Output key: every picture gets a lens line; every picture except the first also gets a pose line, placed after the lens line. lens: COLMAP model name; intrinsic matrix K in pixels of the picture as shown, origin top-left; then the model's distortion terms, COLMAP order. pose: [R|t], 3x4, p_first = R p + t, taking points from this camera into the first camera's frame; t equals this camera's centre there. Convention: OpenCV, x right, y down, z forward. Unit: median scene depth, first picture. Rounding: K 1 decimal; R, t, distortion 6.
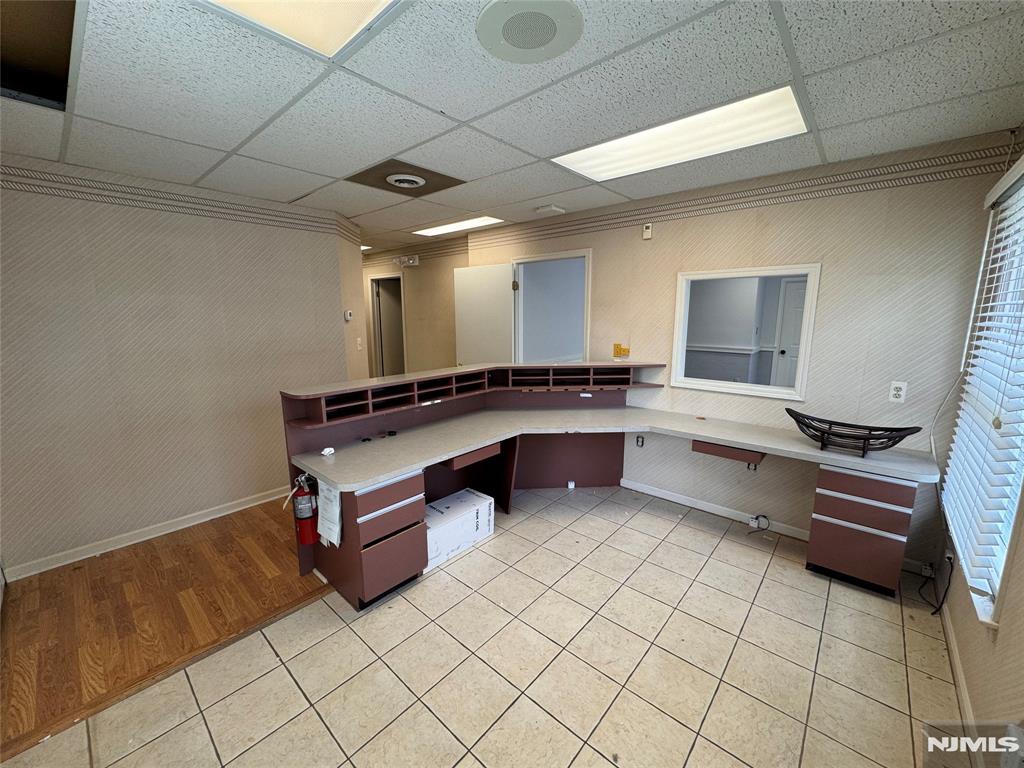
lens RADIAL K [[406.1, 0, 512.6], [0, 406.1, 383.3], [0, 0, 1]] dist [-0.003183, 0.000190]
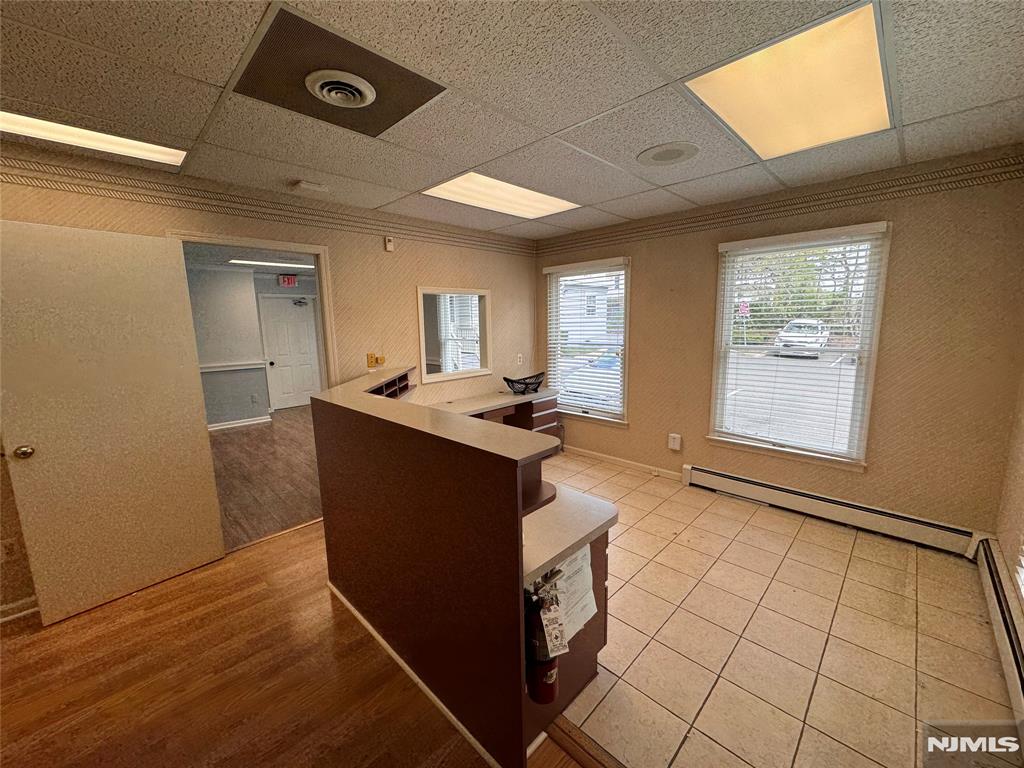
lens RADIAL K [[406.1, 0, 509.8], [0, 406.1, 385.4], [0, 0, 1]] dist [-0.003183, 0.000190]
pose [[0.057464, -0.153233, 0.986518, -0.939446], [0.194385, 0.970956, 0.139494, -0.130383], [-0.979241, 0.183748, 0.085581, 0.840151]]
